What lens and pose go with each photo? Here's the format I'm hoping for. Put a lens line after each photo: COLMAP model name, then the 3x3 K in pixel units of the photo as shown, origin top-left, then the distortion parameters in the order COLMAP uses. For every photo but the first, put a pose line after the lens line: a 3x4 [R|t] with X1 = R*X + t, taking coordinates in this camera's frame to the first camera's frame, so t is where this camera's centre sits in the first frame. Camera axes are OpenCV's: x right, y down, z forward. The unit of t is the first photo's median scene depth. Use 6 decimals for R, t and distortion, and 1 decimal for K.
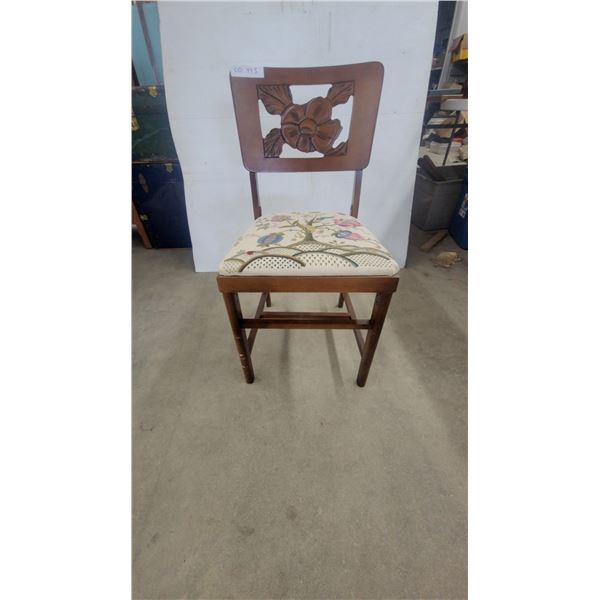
lens RADIAL K [[241.0, 0, 301.2], [0, 241.0, 299.5], [0, 0, 1]] dist [-0.003600, -0.000761]
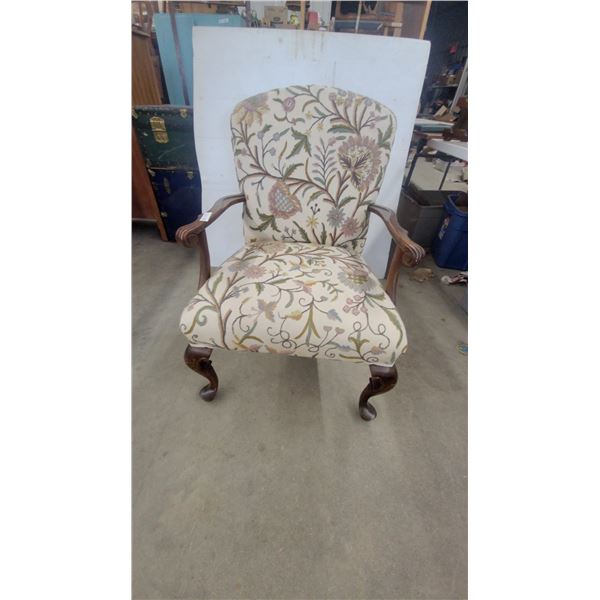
lens RADIAL K [[241.0, 0, 298.6], [0, 241.0, 302.3], [0, 0, 1]] dist [-0.003600, -0.000761]
pose [[0.995631, 0.092162, -0.015036, 0.060424], [-0.091938, 0.995653, 0.014926, 0.002384], [0.016347, -0.013478, 0.999776, -0.204259]]
